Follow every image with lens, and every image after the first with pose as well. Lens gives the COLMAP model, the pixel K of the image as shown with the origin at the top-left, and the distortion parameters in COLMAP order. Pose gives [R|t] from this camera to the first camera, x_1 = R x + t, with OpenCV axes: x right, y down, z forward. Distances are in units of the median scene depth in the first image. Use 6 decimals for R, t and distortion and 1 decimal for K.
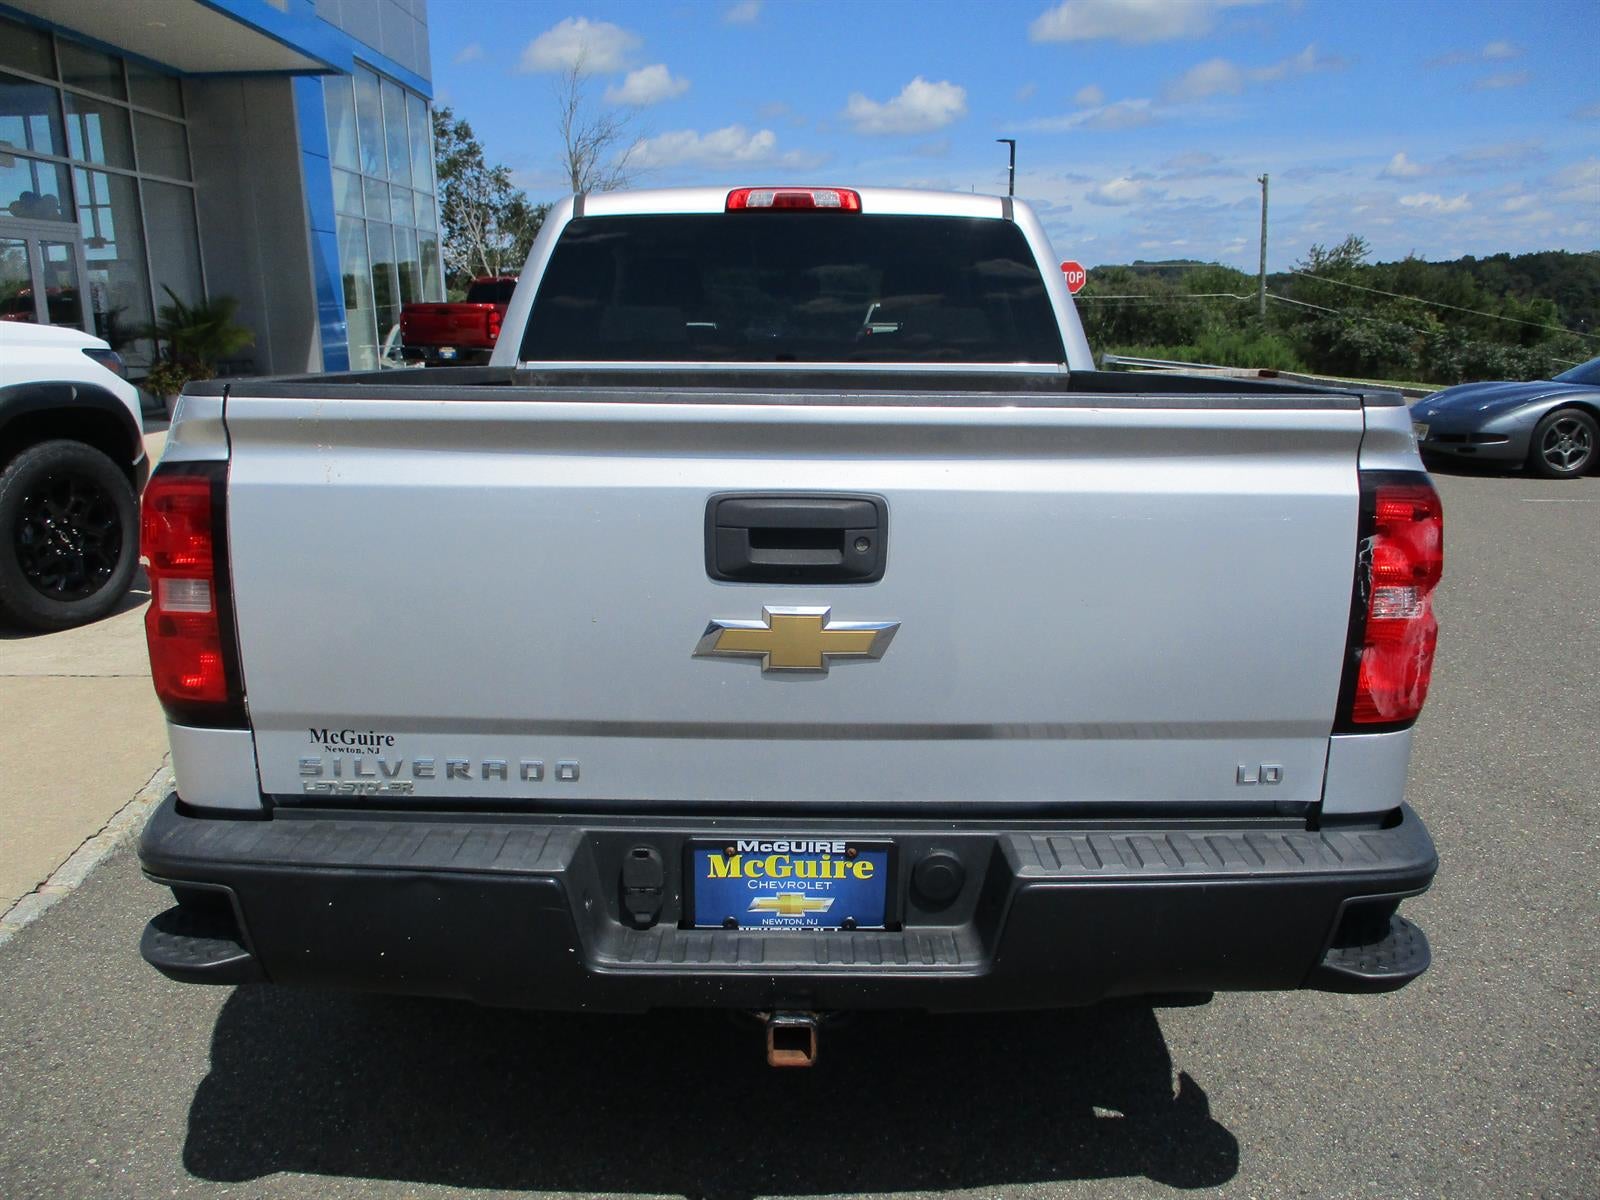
lens RADIAL K [[1344.2, 0, 813.4], [0, 1344.2, 604.4], [0, 0, 1]] dist [-0.031559, 0.015578]
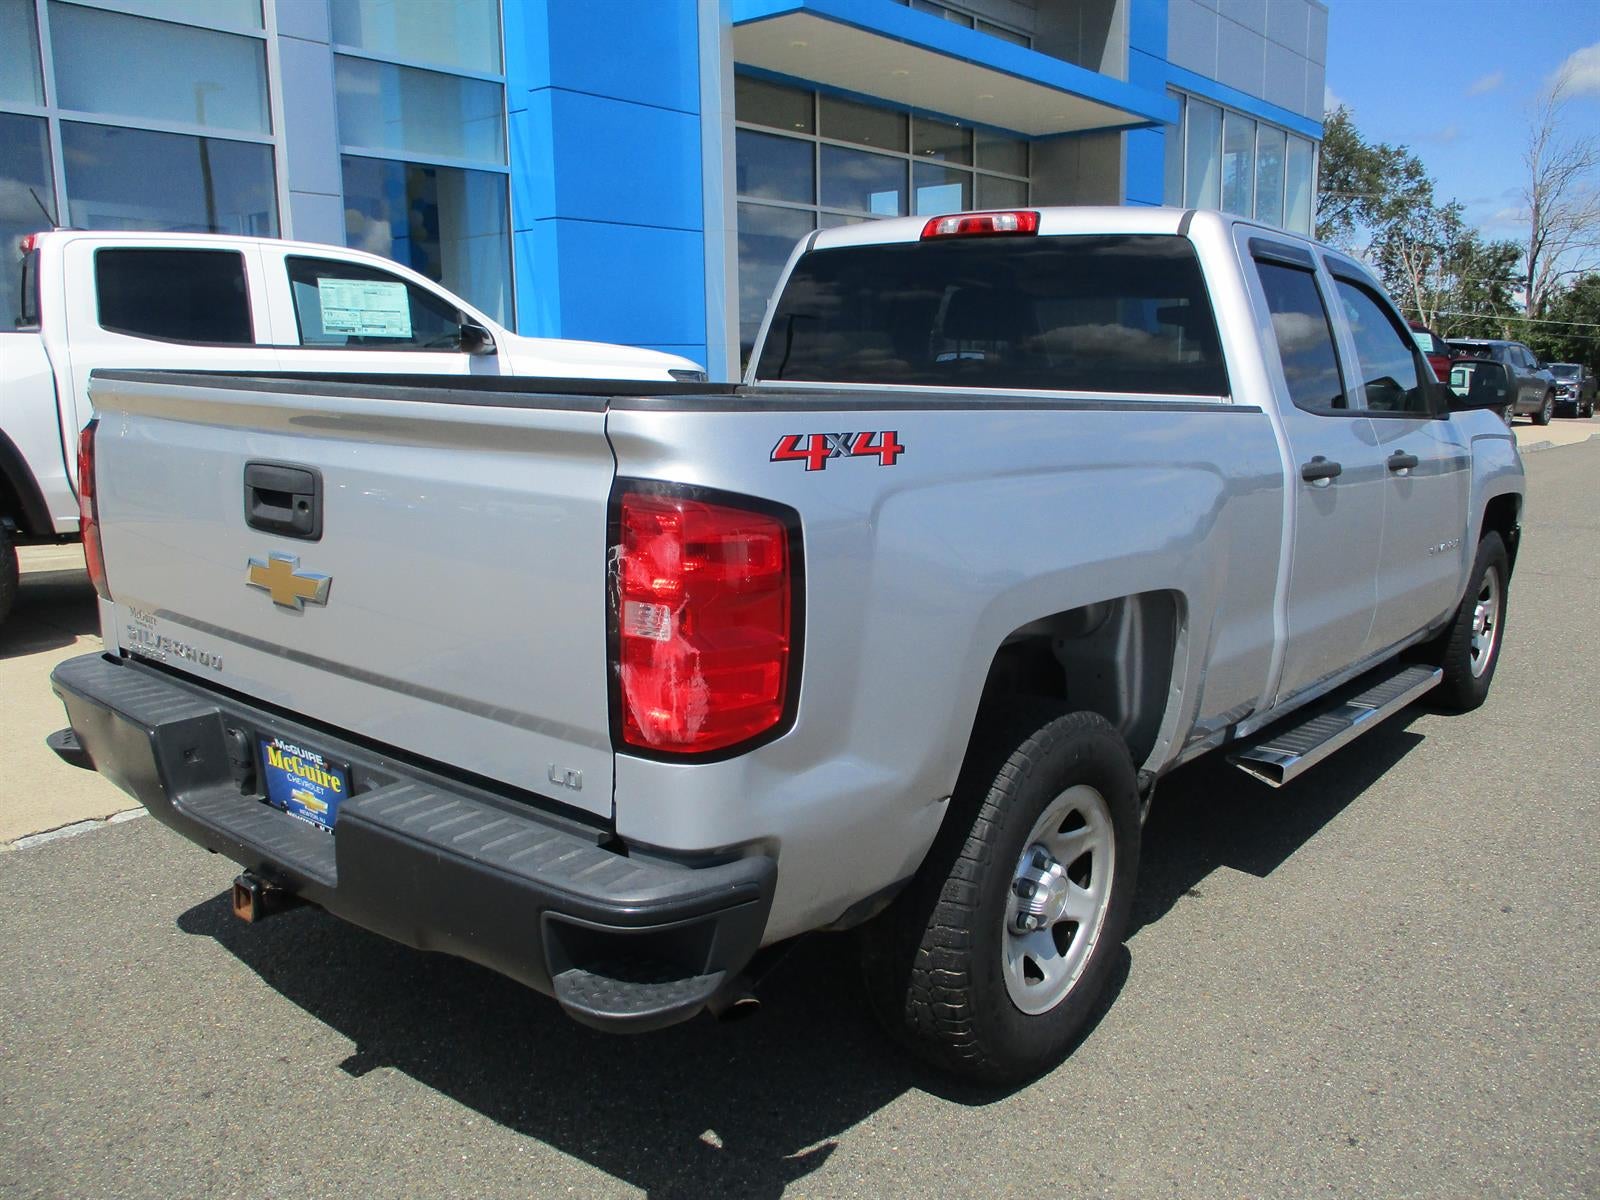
lens RADIAL K [[1344.2, 0, 802.5], [0, 1344.2, 602.4], [0, 0, 1]] dist [-0.031559, 0.015578]
pose [[0.756925, 0.126318, -0.641177, 0.154005], [-0.148247, 0.988752, 0.019785, -0.006646], [0.636464, 0.080077, 0.767138, 0.047586]]
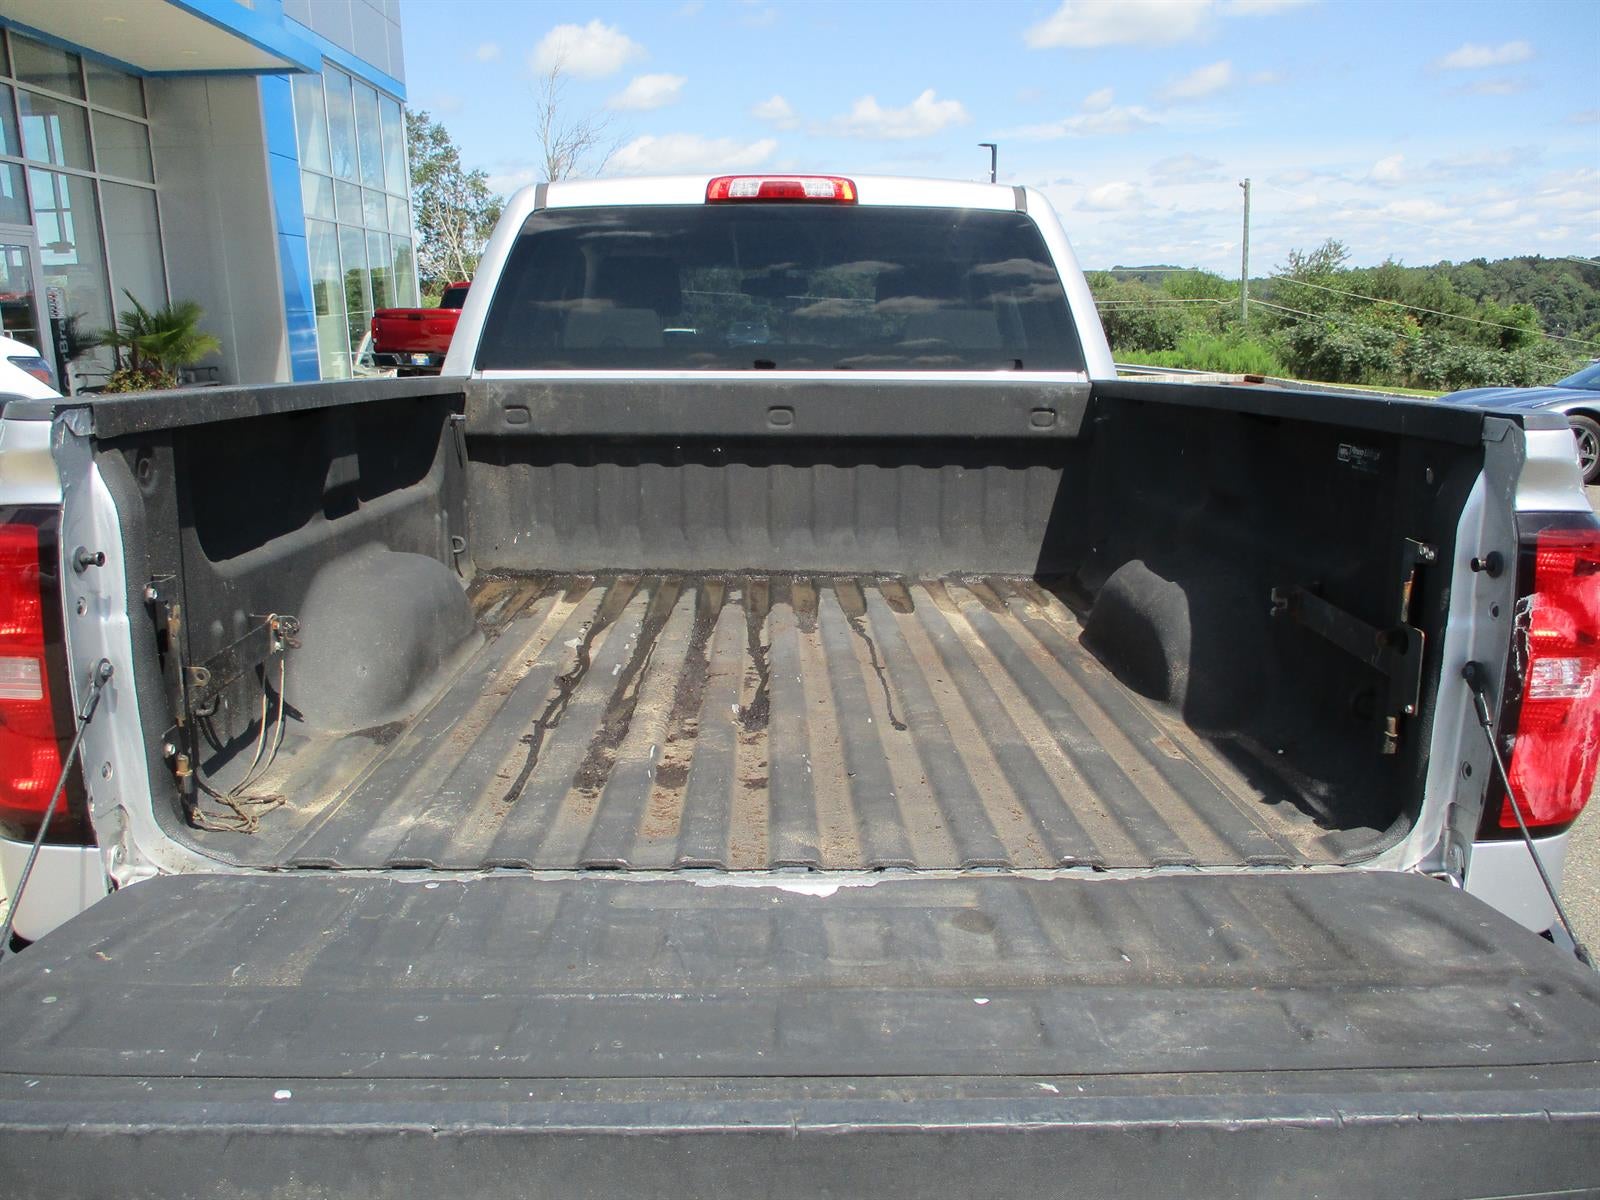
lens RADIAL K [[1344.2, 0, 808.4], [0, 1344.2, 599.3], [0, 0, 1]] dist [-0.031559, 0.015578]
pose [[0.999938, -0.003549, 0.010516, -0.002036], [0.003631, 0.999963, -0.007770, -0.005921], [-0.010488, 0.007808, 0.999915, 0.029945]]
